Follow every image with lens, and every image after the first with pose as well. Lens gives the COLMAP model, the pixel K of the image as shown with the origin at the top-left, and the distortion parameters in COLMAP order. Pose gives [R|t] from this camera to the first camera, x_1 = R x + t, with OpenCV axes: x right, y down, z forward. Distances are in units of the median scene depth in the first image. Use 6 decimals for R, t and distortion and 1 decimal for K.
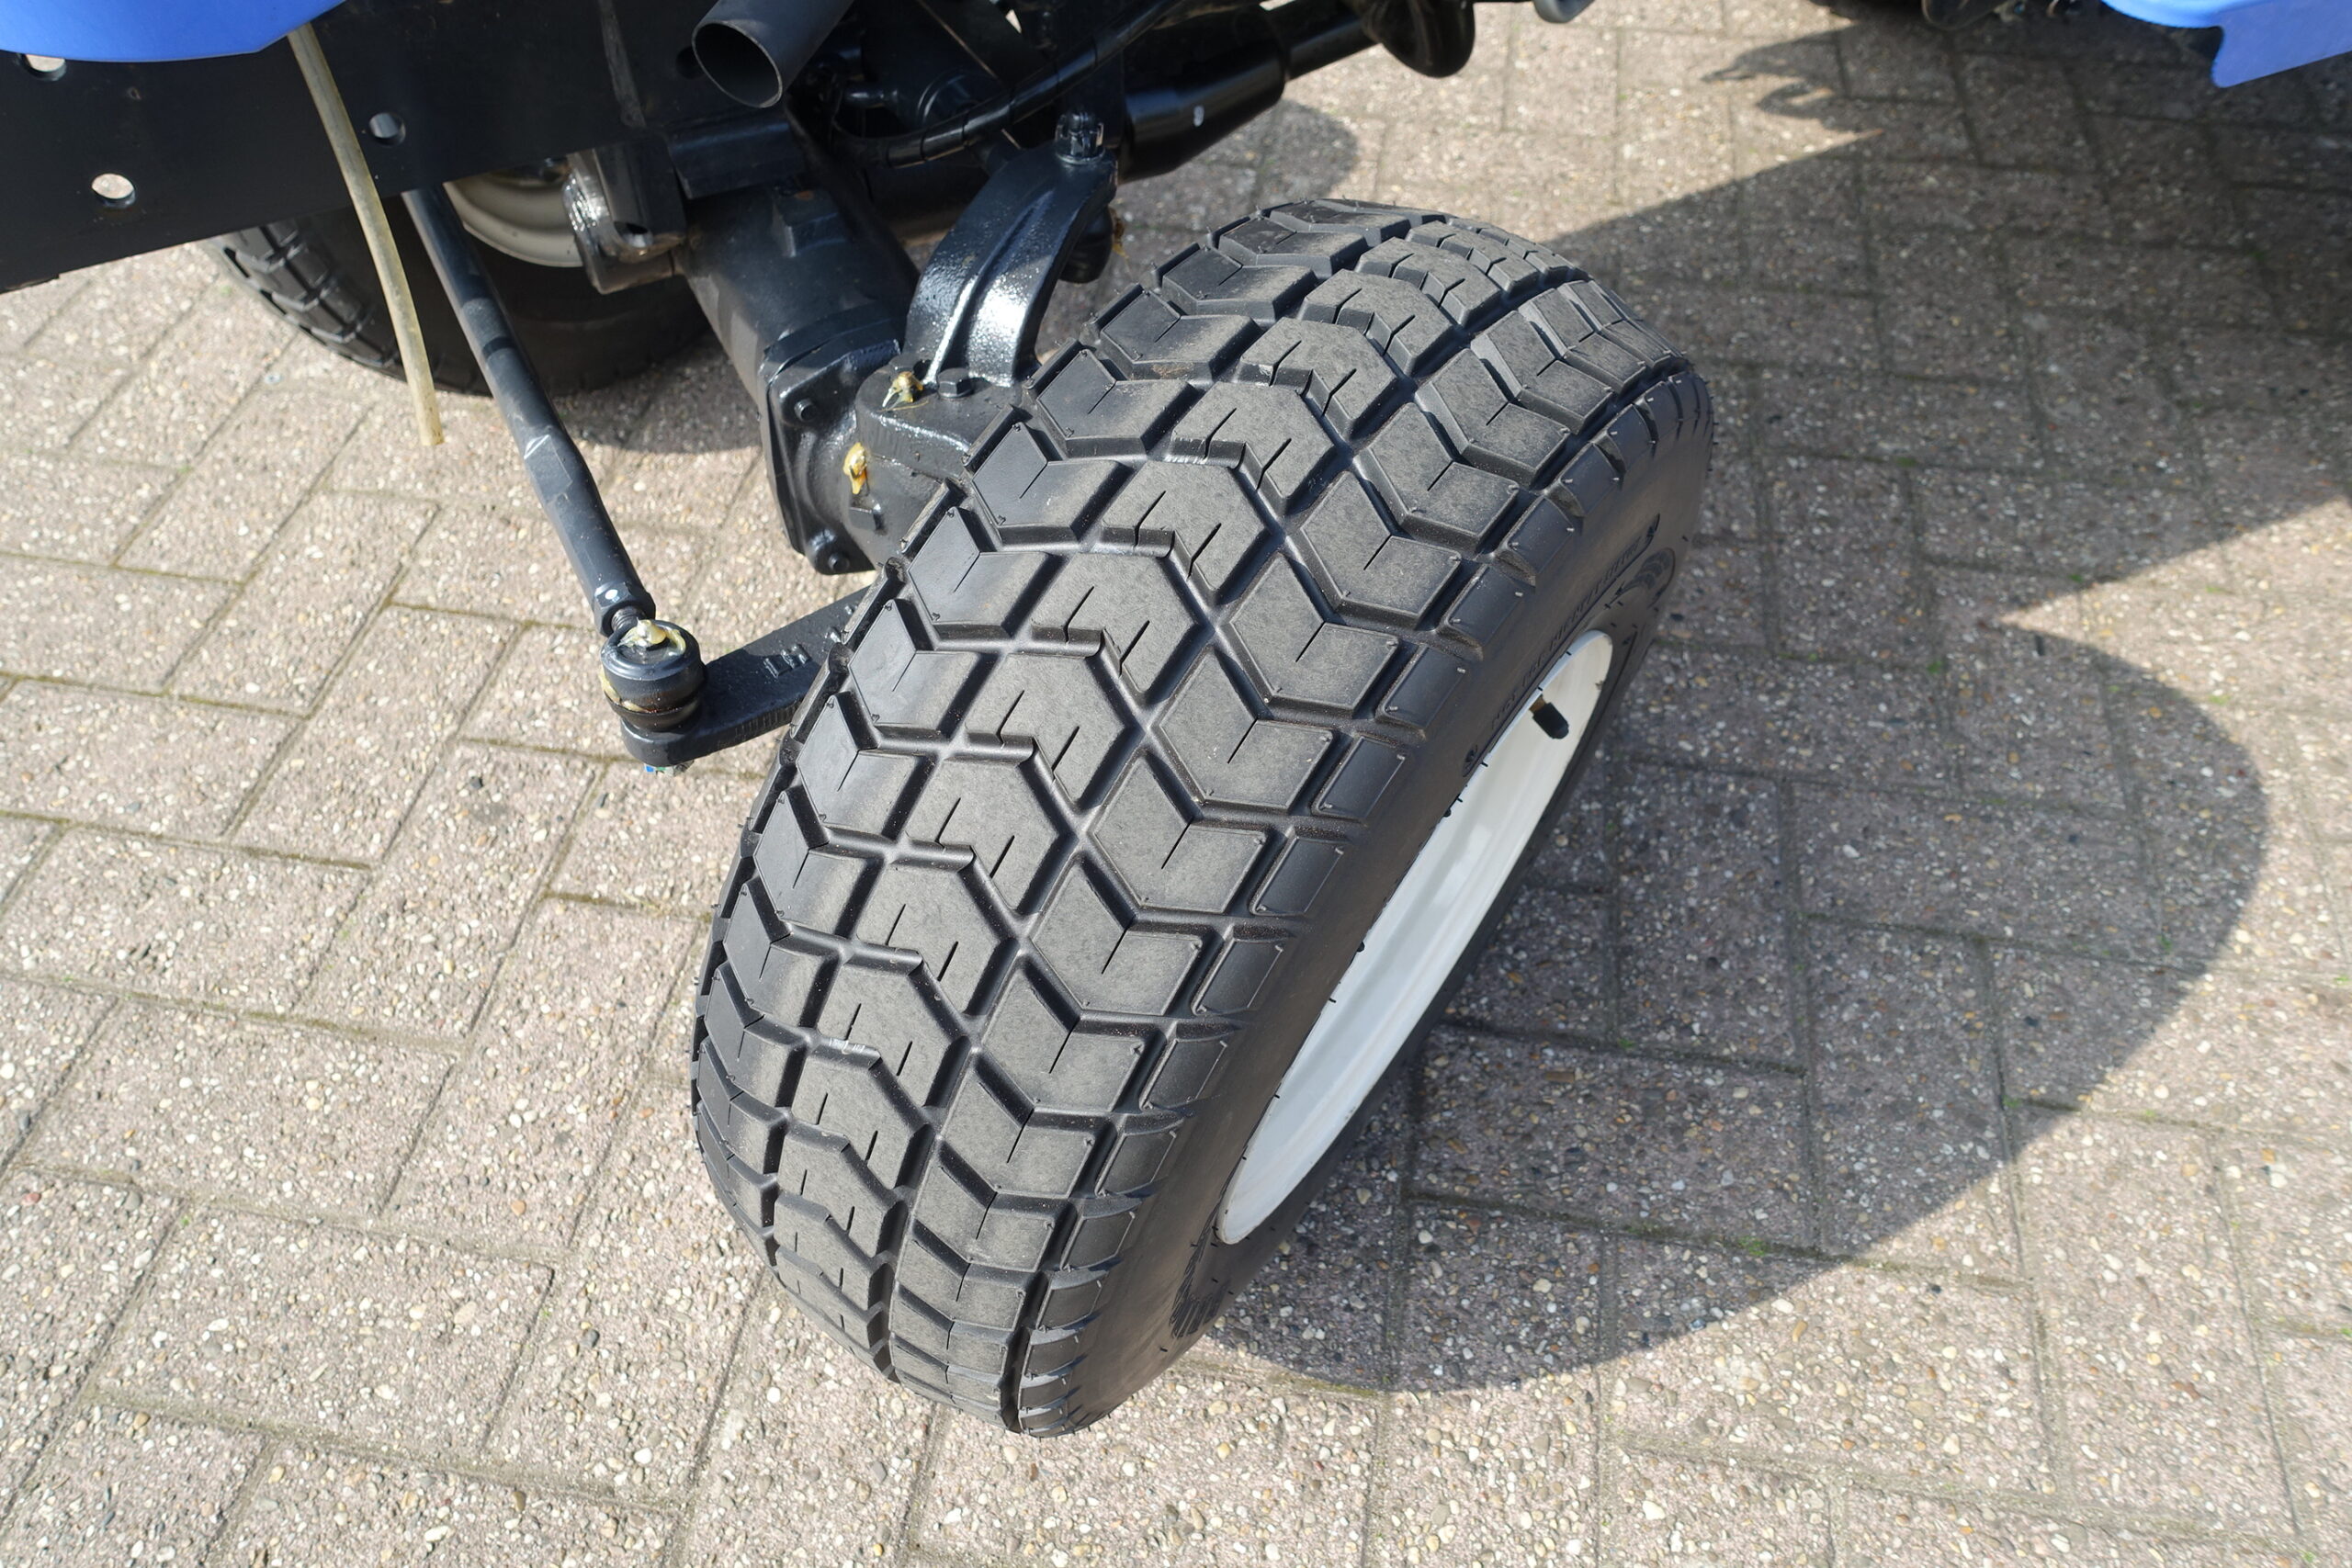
lens RADIAL K [[1609.8, 0, 1203.5], [0, 1609.8, 712.8], [0, 0, 1]] dist [0.008854, -0.011768]
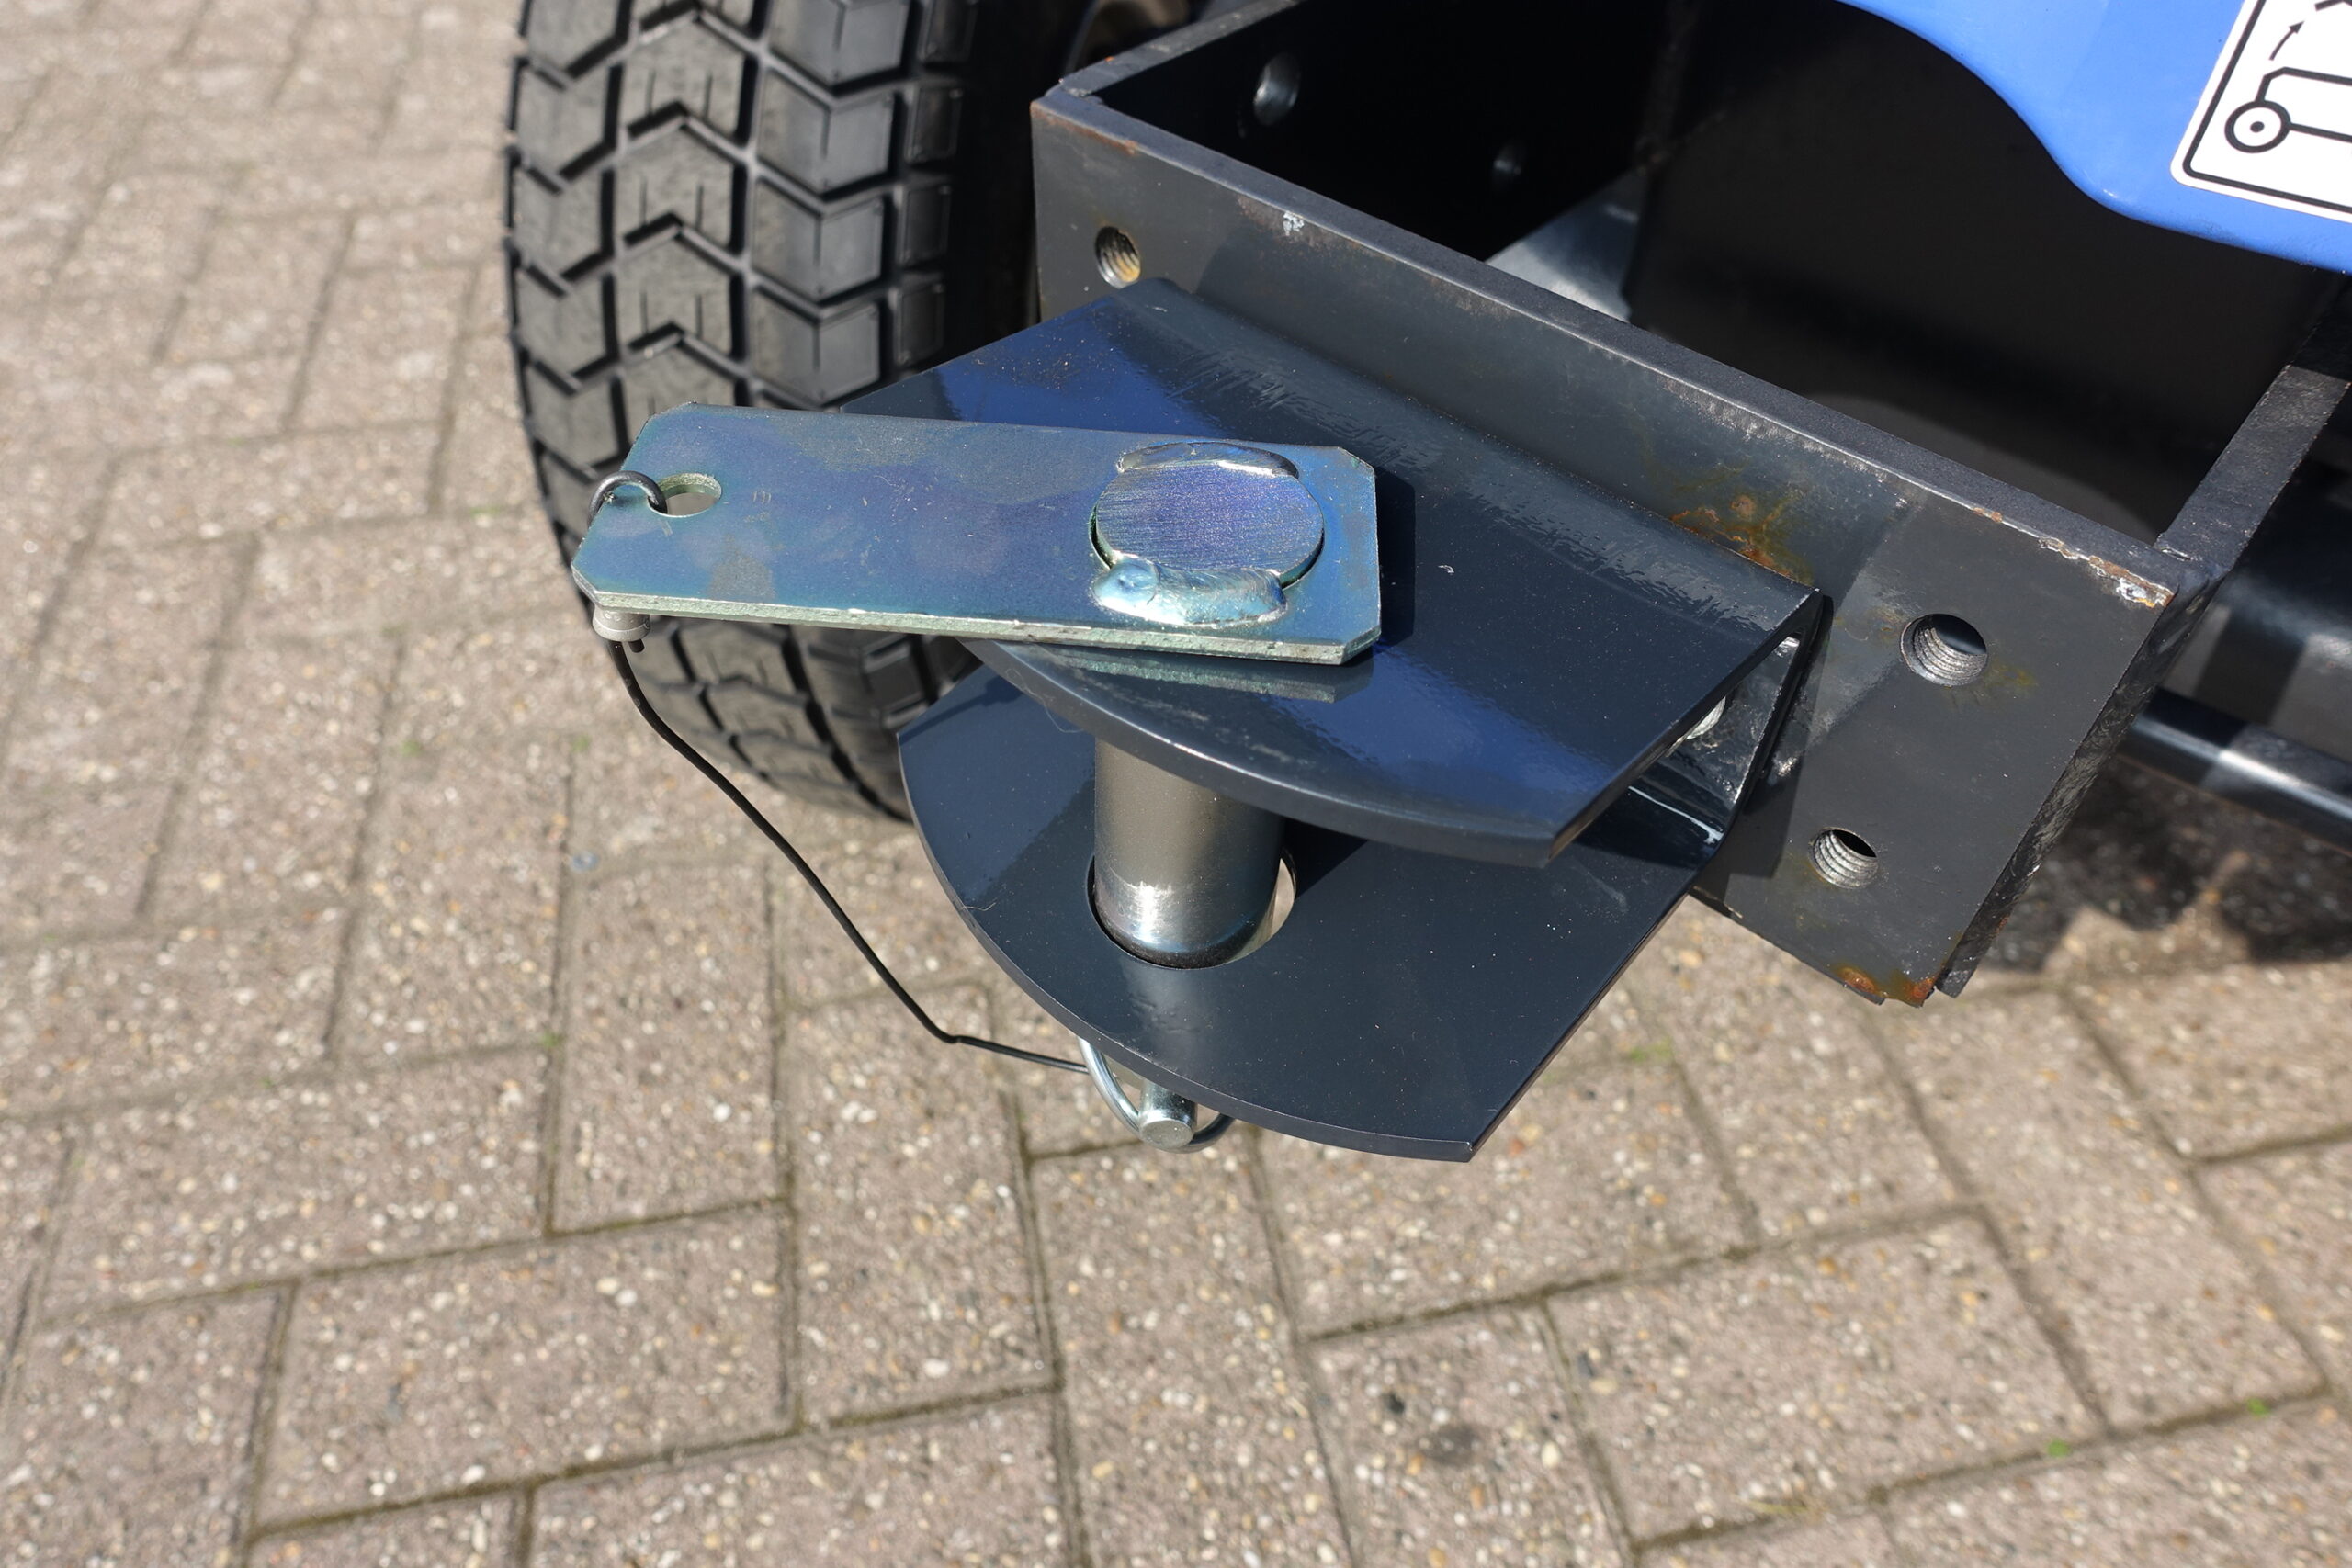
lens RADIAL K [[1609.8, 0, 1150.9], [0, 1609.8, 773.0], [0, 0, 1]] dist [0.008854, -0.011768]
pose [[0.937686, -0.247007, 0.244403, -0.640872], [0.258718, 0.965812, -0.016507, -0.215801], [-0.231970, 0.078710, 0.969533, 0.379702]]
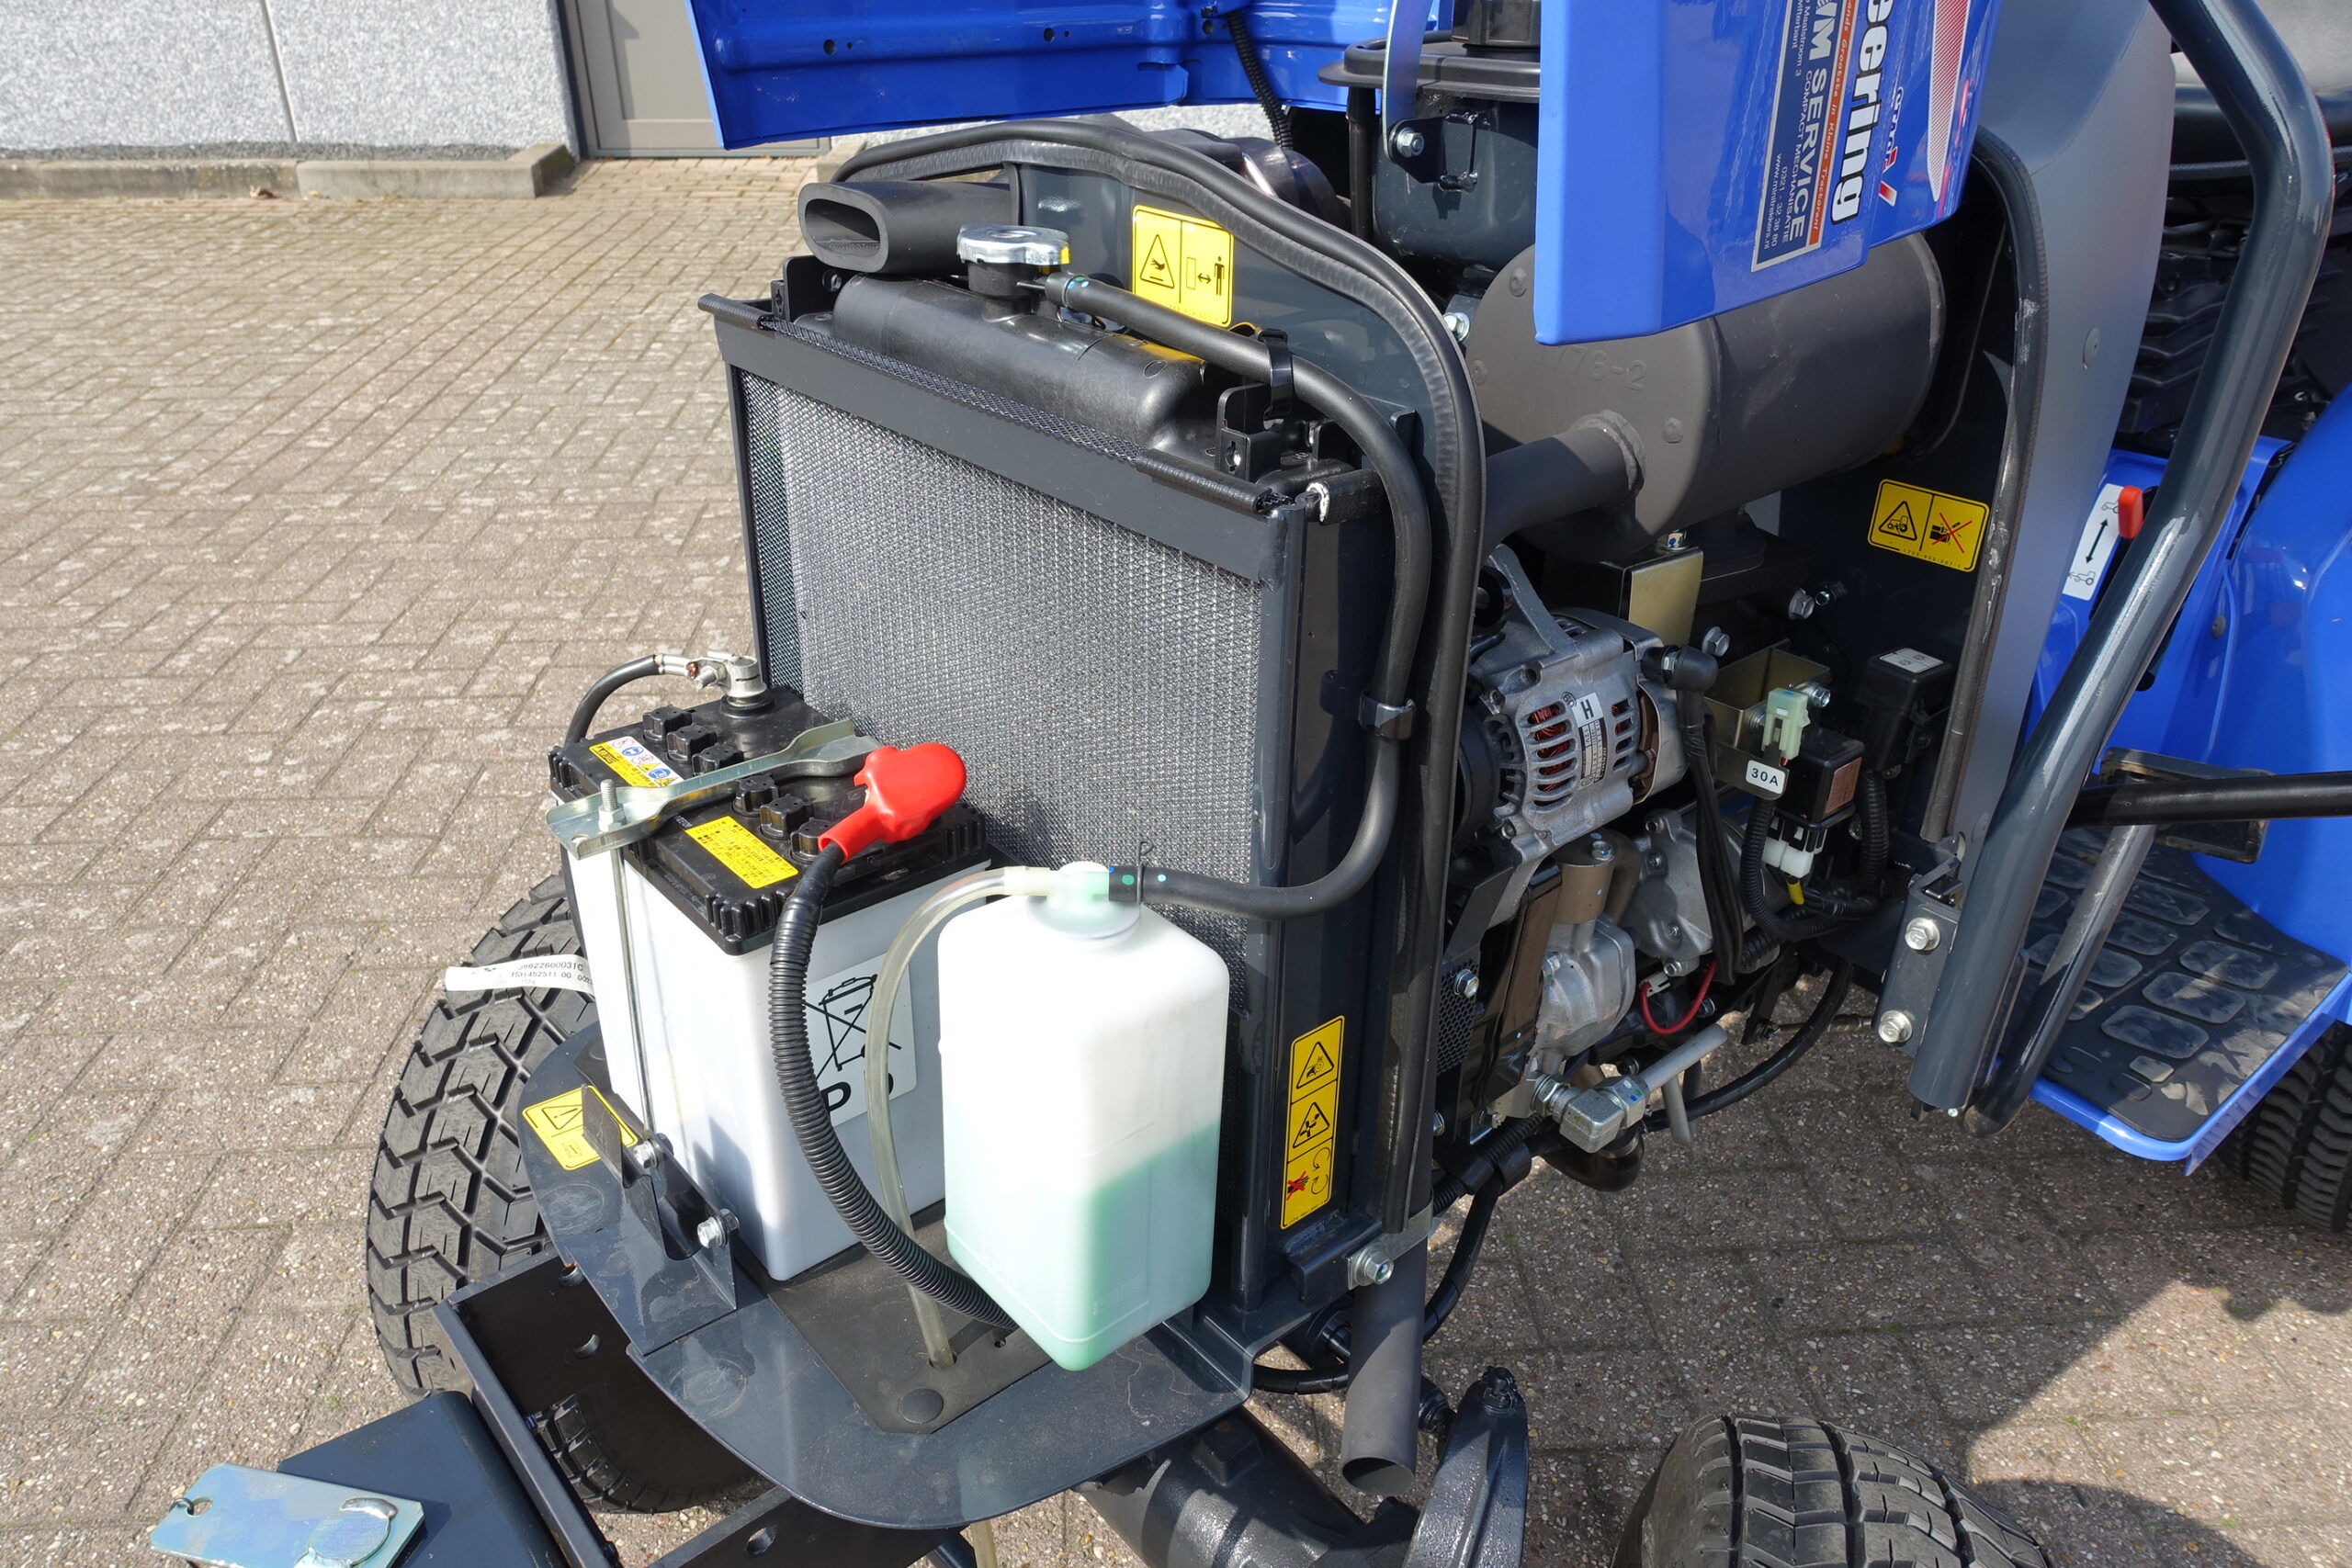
lens RADIAL K [[1609.8, 0, 1168.7], [0, 1609.8, 777.5], [0, 0, 1]] dist [0.008854, -0.011768]
pose [[0.972981, -0.098647, 0.208748, -0.355531], [0.167304, 0.924313, -0.343009, -0.253432], [-0.159112, 0.368666, 0.915843, -0.193442]]
